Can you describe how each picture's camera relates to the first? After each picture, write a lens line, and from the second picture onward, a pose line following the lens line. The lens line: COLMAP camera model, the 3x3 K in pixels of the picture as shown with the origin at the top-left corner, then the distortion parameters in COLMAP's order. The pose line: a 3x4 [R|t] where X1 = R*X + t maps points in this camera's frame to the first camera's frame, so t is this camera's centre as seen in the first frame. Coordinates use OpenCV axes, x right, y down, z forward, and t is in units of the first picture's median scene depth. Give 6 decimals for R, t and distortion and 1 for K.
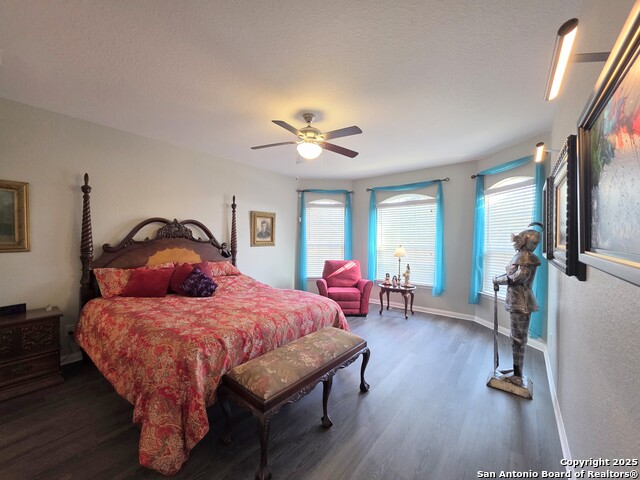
lens RADIAL K [[263.6, 0, 320.0], [0, 263.6, 240.0], [0, 0, 1]] dist [0.003819, 0.000612]
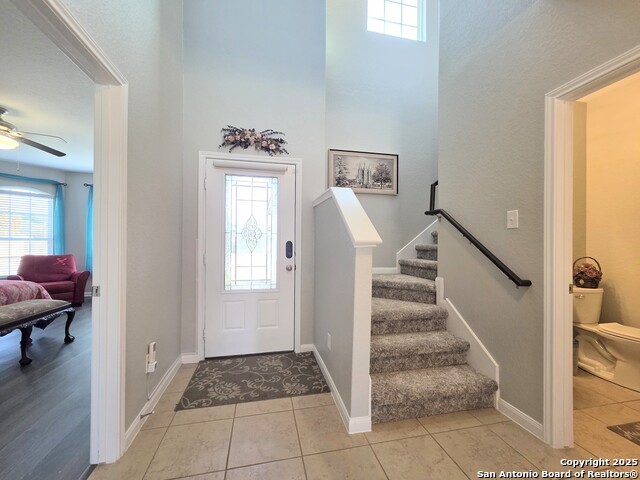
lens RADIAL K [[255.8, 0, 315.7], [0, 255.8, 242.5], [0, 0, 1]] dist [0.001952, 0.000014]
pose [[0.640054, -0.000362, 0.768330, -0.013809], [0.004683, 0.999983, -0.003430, 0.051817], [-0.768316, 0.005794, 0.640045, -0.409749]]
